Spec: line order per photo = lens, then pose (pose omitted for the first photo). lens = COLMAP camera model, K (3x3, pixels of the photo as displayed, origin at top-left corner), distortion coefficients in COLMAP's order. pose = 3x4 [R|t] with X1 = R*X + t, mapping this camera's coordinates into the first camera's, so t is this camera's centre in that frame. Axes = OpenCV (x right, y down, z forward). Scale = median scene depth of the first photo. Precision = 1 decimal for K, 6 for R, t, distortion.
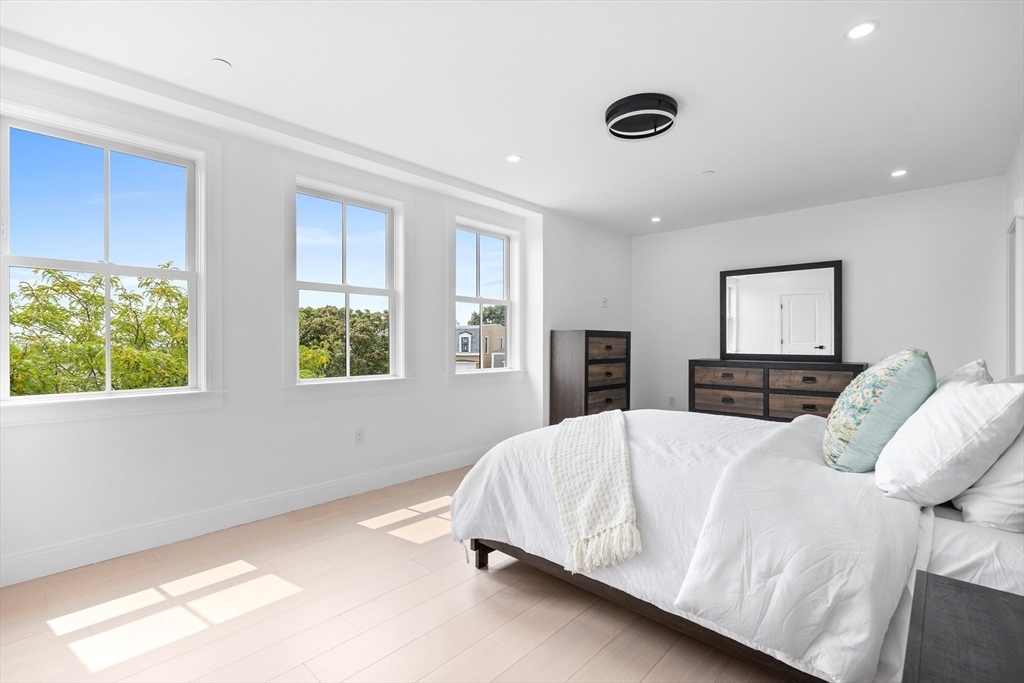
lens RADIAL K [[471.1, 0, 507.4], [0, 471.1, 338.0], [0, 0, 1]] dist [-0.008739, 0.002849]
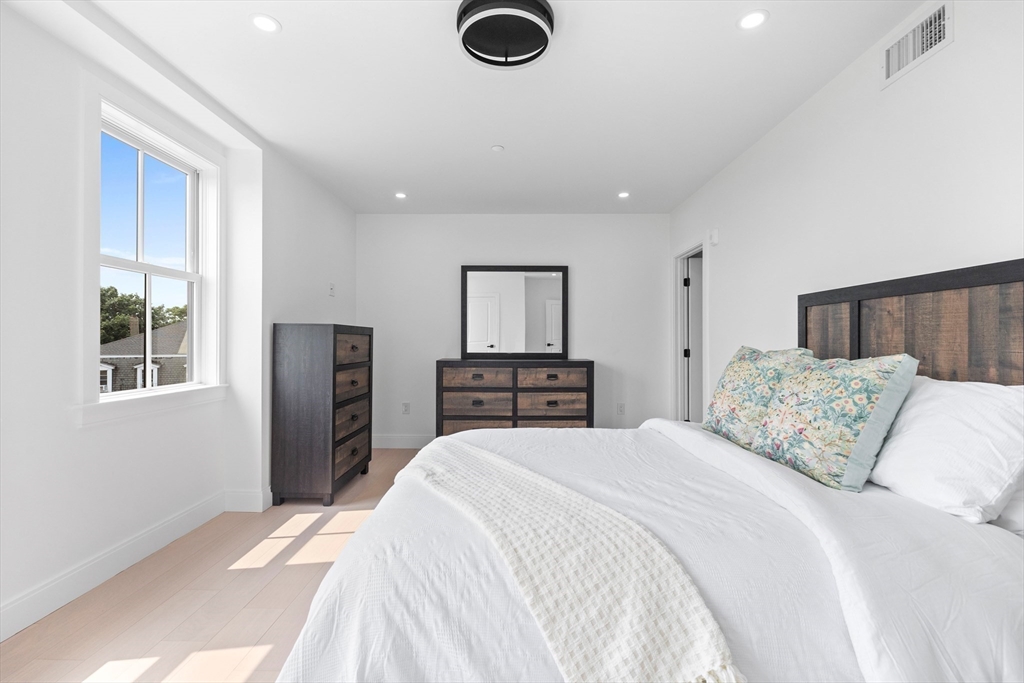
lens RADIAL K [[471.1, 0, 532.7], [0, 471.1, 337.0], [0, 0, 1]] dist [-0.008739, 0.002849]
pose [[0.730364, 0.005596, 0.683035, -0.230367], [-0.006868, 0.999976, -0.000849, 0.003037], [-0.683024, -0.004071, 0.730385, 0.588303]]
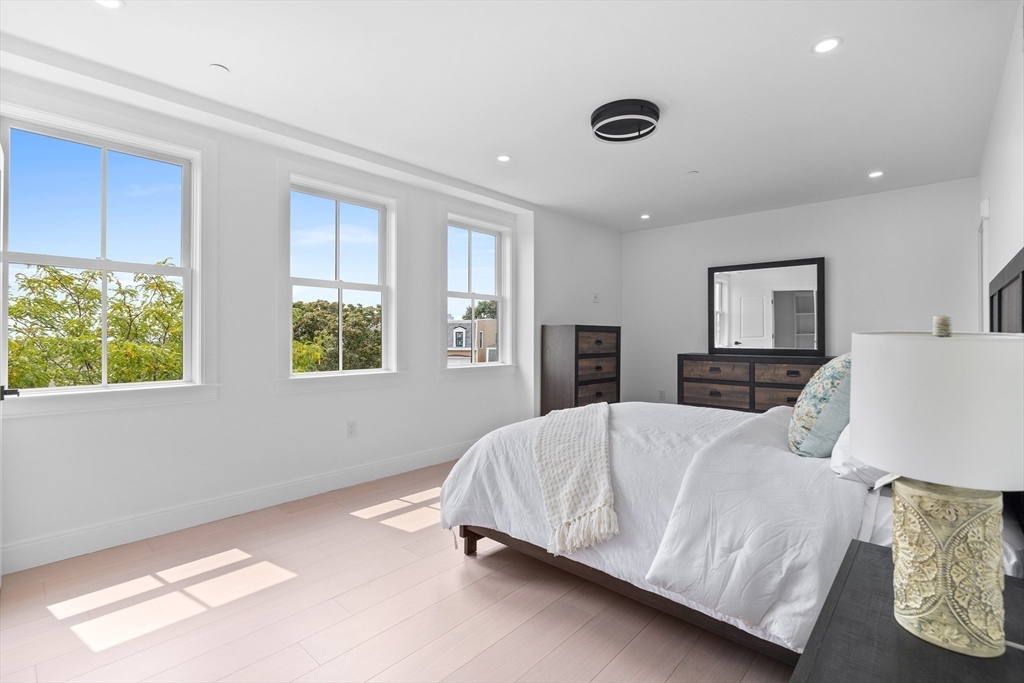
lens RADIAL K [[471.1, 0, 512.2], [0, 471.1, 330.7], [0, 0, 1]] dist [-0.008739, 0.002849]
pose [[0.999724, 0.001095, 0.023479, 0.014123], [-0.000995, 0.999990, -0.004260, 0.000168], [-0.023484, 0.004236, 0.999715, -0.047537]]
